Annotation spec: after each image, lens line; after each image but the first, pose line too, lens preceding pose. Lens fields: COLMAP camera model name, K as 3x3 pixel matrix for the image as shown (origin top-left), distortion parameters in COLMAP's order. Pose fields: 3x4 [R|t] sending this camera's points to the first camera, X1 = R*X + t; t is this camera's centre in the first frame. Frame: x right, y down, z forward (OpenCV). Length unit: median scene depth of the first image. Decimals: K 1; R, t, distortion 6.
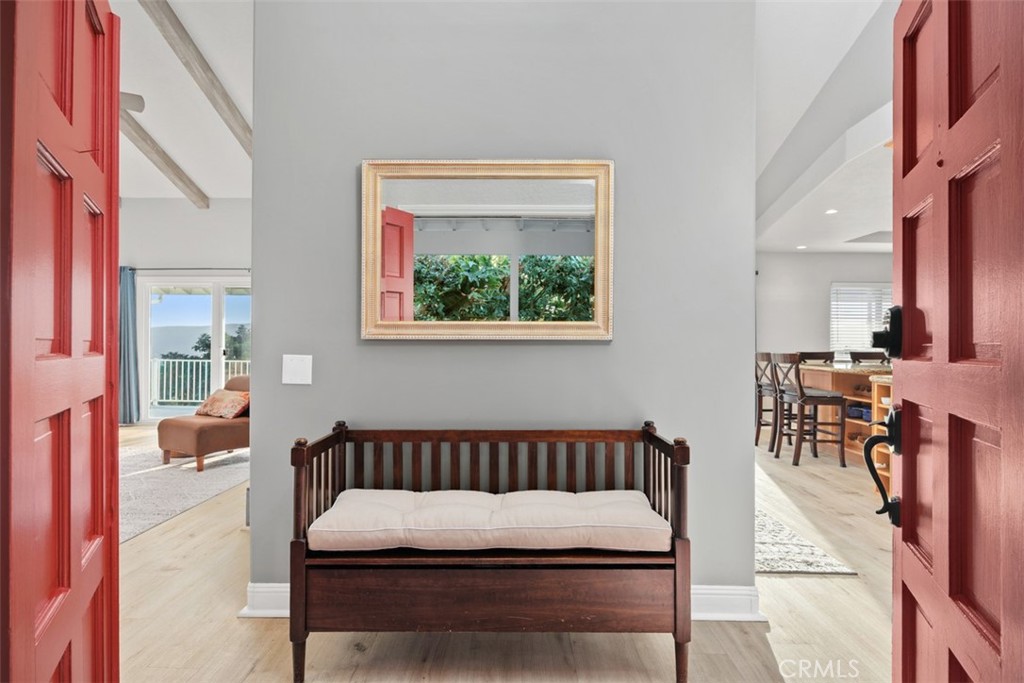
lens RADIAL K [[531.1, 0, 512.0], [0, 531.1, 341.5], [0, 0, 1]] dist [0.001464, 0.000223]
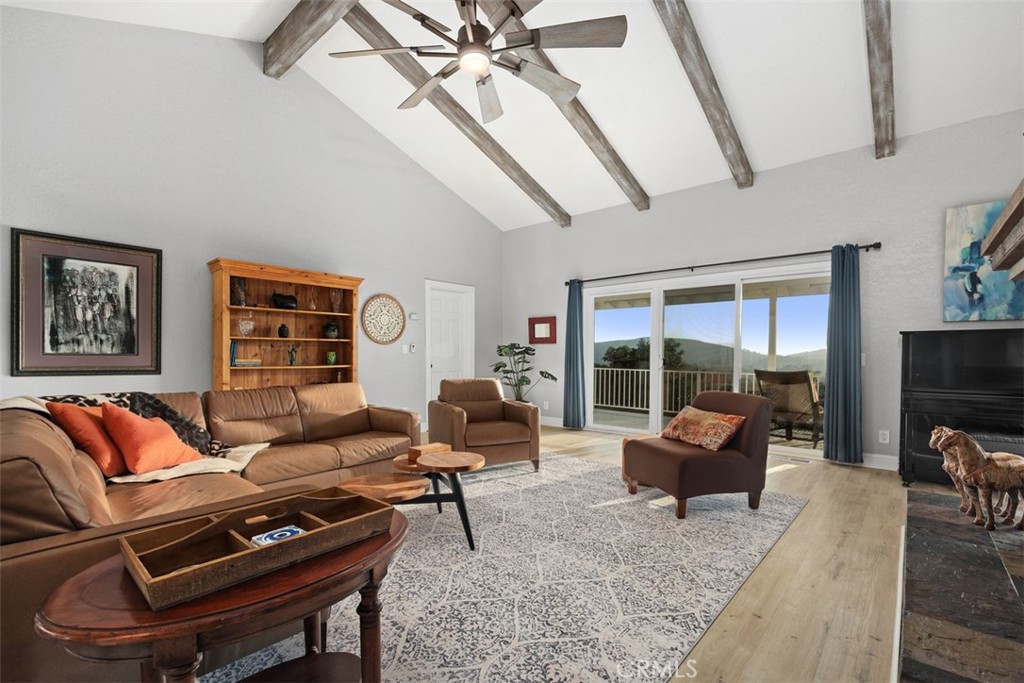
lens RADIAL K [[453.4, 0, 512.0], [0, 453.4, 341.5], [0, 0, 1]] dist [0.000425, 0.000131]
pose [[0.748099, -0.022621, -0.663202, -0.210816], [0.004648, 0.999573, -0.028851, 0.007238], [0.663571, 0.018501, 0.747884, 0.225232]]
